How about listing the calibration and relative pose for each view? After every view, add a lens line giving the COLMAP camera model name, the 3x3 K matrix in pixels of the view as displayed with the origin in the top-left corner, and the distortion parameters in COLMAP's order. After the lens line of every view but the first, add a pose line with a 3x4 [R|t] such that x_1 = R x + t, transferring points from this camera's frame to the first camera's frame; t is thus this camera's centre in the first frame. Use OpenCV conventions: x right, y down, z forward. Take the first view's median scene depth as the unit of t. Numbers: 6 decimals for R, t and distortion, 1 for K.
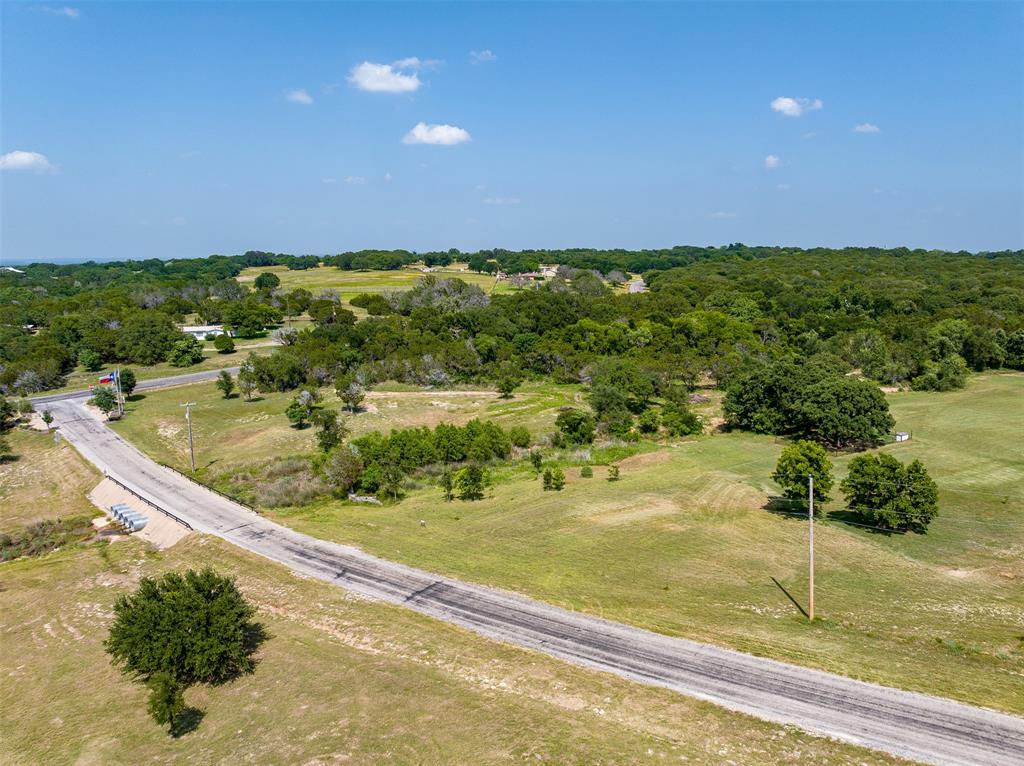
lens RADIAL K [[717.1, 0, 510.4], [0, 717.1, 377.8], [0, 0, 1]] dist [-0.048894, 0.018964]
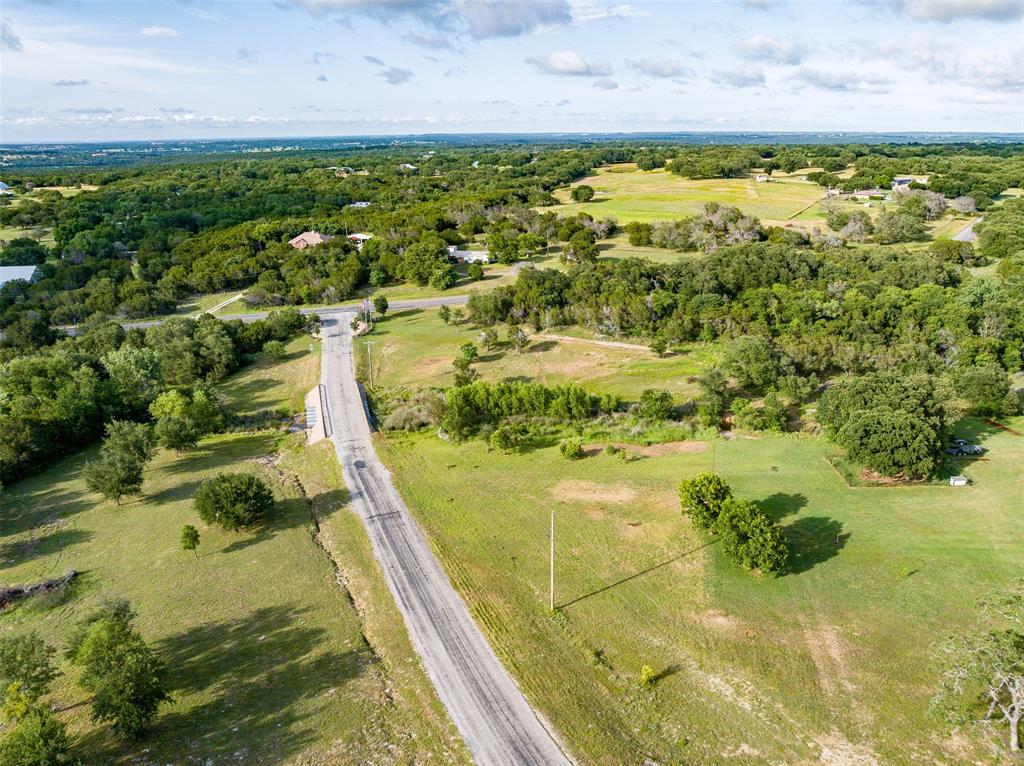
lens RADIAL K [[725.7, 0, 512.0], [0, 725.7, 383.0], [0, 0, 1]] dist [-0.040864, 0.000916]
pose [[0.857720, 0.167091, -0.486207, 0.350305], [-0.082405, 0.978166, 0.190788, -0.127198], [0.507470, -0.123577, 0.852762, -0.065217]]
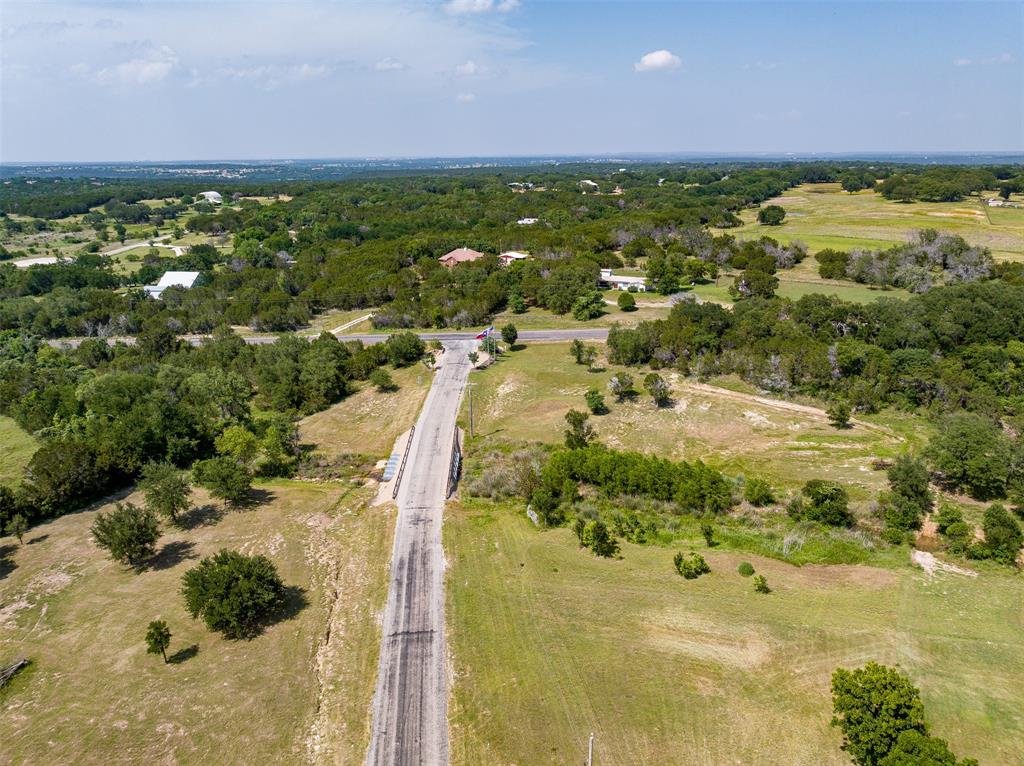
lens RADIAL K [[725.7, 0, 512.0], [0, 725.7, 383.0], [0, 0, 1]] dist [-0.040864, 0.000916]
pose [[0.697888, 0.215737, -0.682942, 0.296897], [-0.113468, 0.974816, 0.191987, -0.143343], [0.707162, -0.056494, 0.704791, 0.133959]]
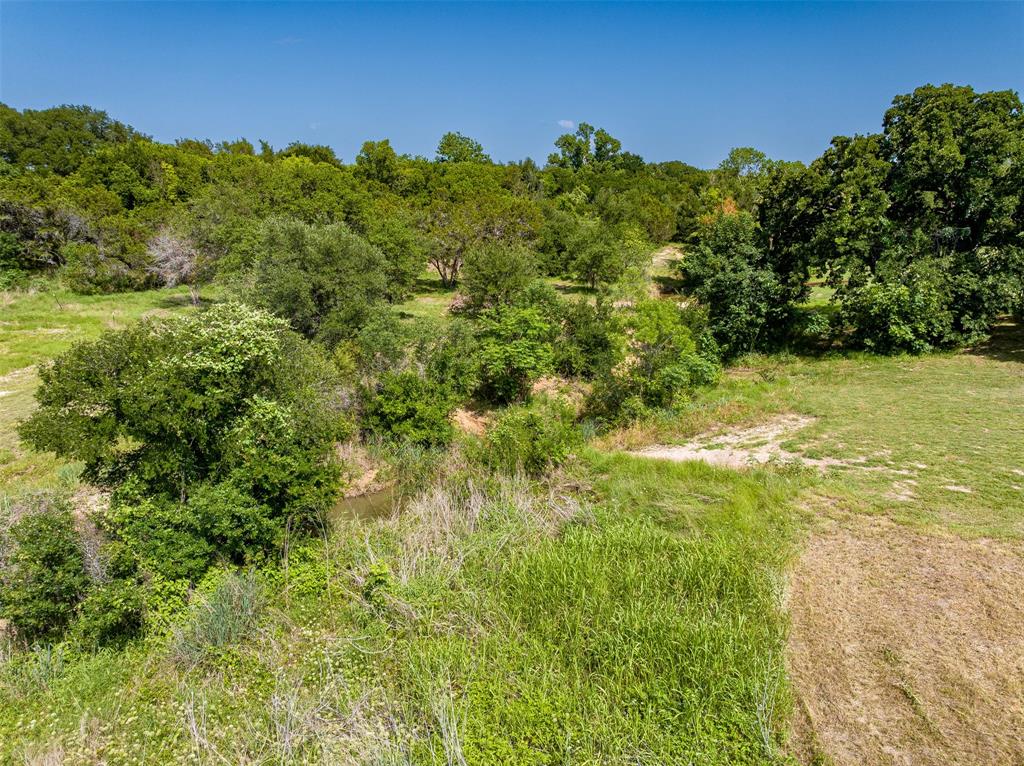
lens RADIAL K [[717.1, 0, 510.4], [0, 717.1, 377.8], [0, 0, 1]] dist [-0.048894, 0.018964]
pose [[0.829670, -0.117360, 0.545779, 0.052463], [0.084338, 0.992782, 0.085273, 0.039365], [-0.551847, -0.024718, 0.833579, 0.667423]]
